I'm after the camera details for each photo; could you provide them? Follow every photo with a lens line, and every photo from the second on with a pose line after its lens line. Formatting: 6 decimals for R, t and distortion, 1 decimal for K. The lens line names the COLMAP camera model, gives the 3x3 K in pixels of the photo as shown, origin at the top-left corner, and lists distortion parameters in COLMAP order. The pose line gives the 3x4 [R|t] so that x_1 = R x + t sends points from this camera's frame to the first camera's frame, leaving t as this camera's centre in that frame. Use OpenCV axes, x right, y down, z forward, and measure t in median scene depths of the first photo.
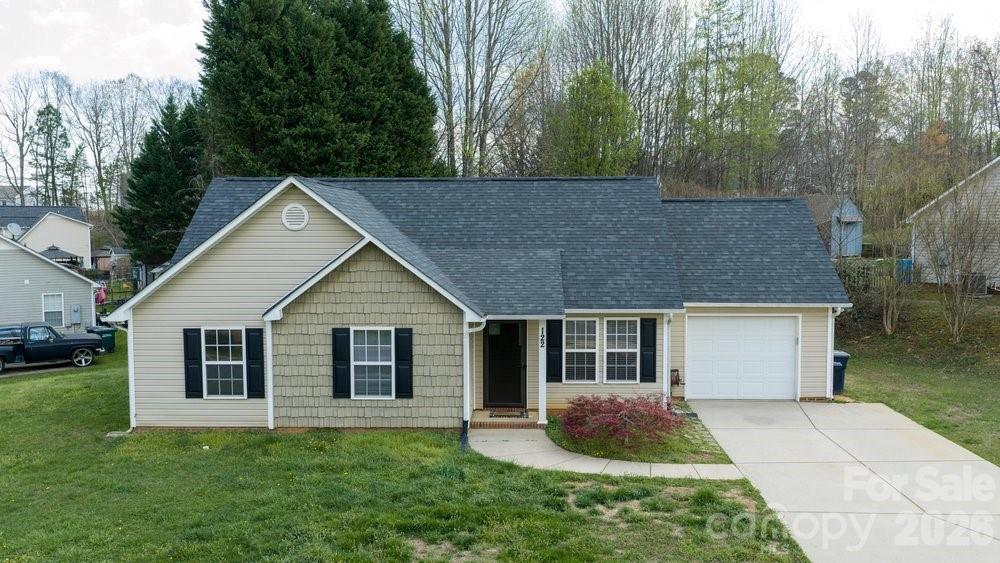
lens RADIAL K [[826.5, 0, 500.0], [0, 826.5, 281.5], [0, 0, 1]] dist [0.011422, -0.005555]
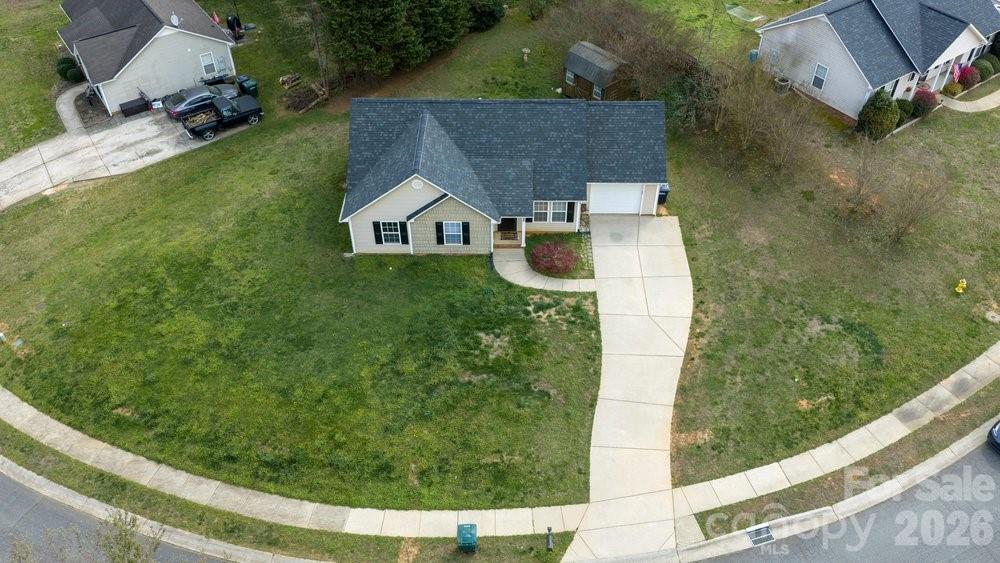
lens RADIAL K [[826.5, 0, 500.0], [0, 826.5, 281.5], [0, 0, 1]] dist [0.011422, -0.005555]
pose [[0.999843, -0.013380, 0.011600, -0.047052], [0.003022, 0.774369, 0.632727, -1.311141], [-0.017449, -0.632593, 0.774288, -0.951703]]
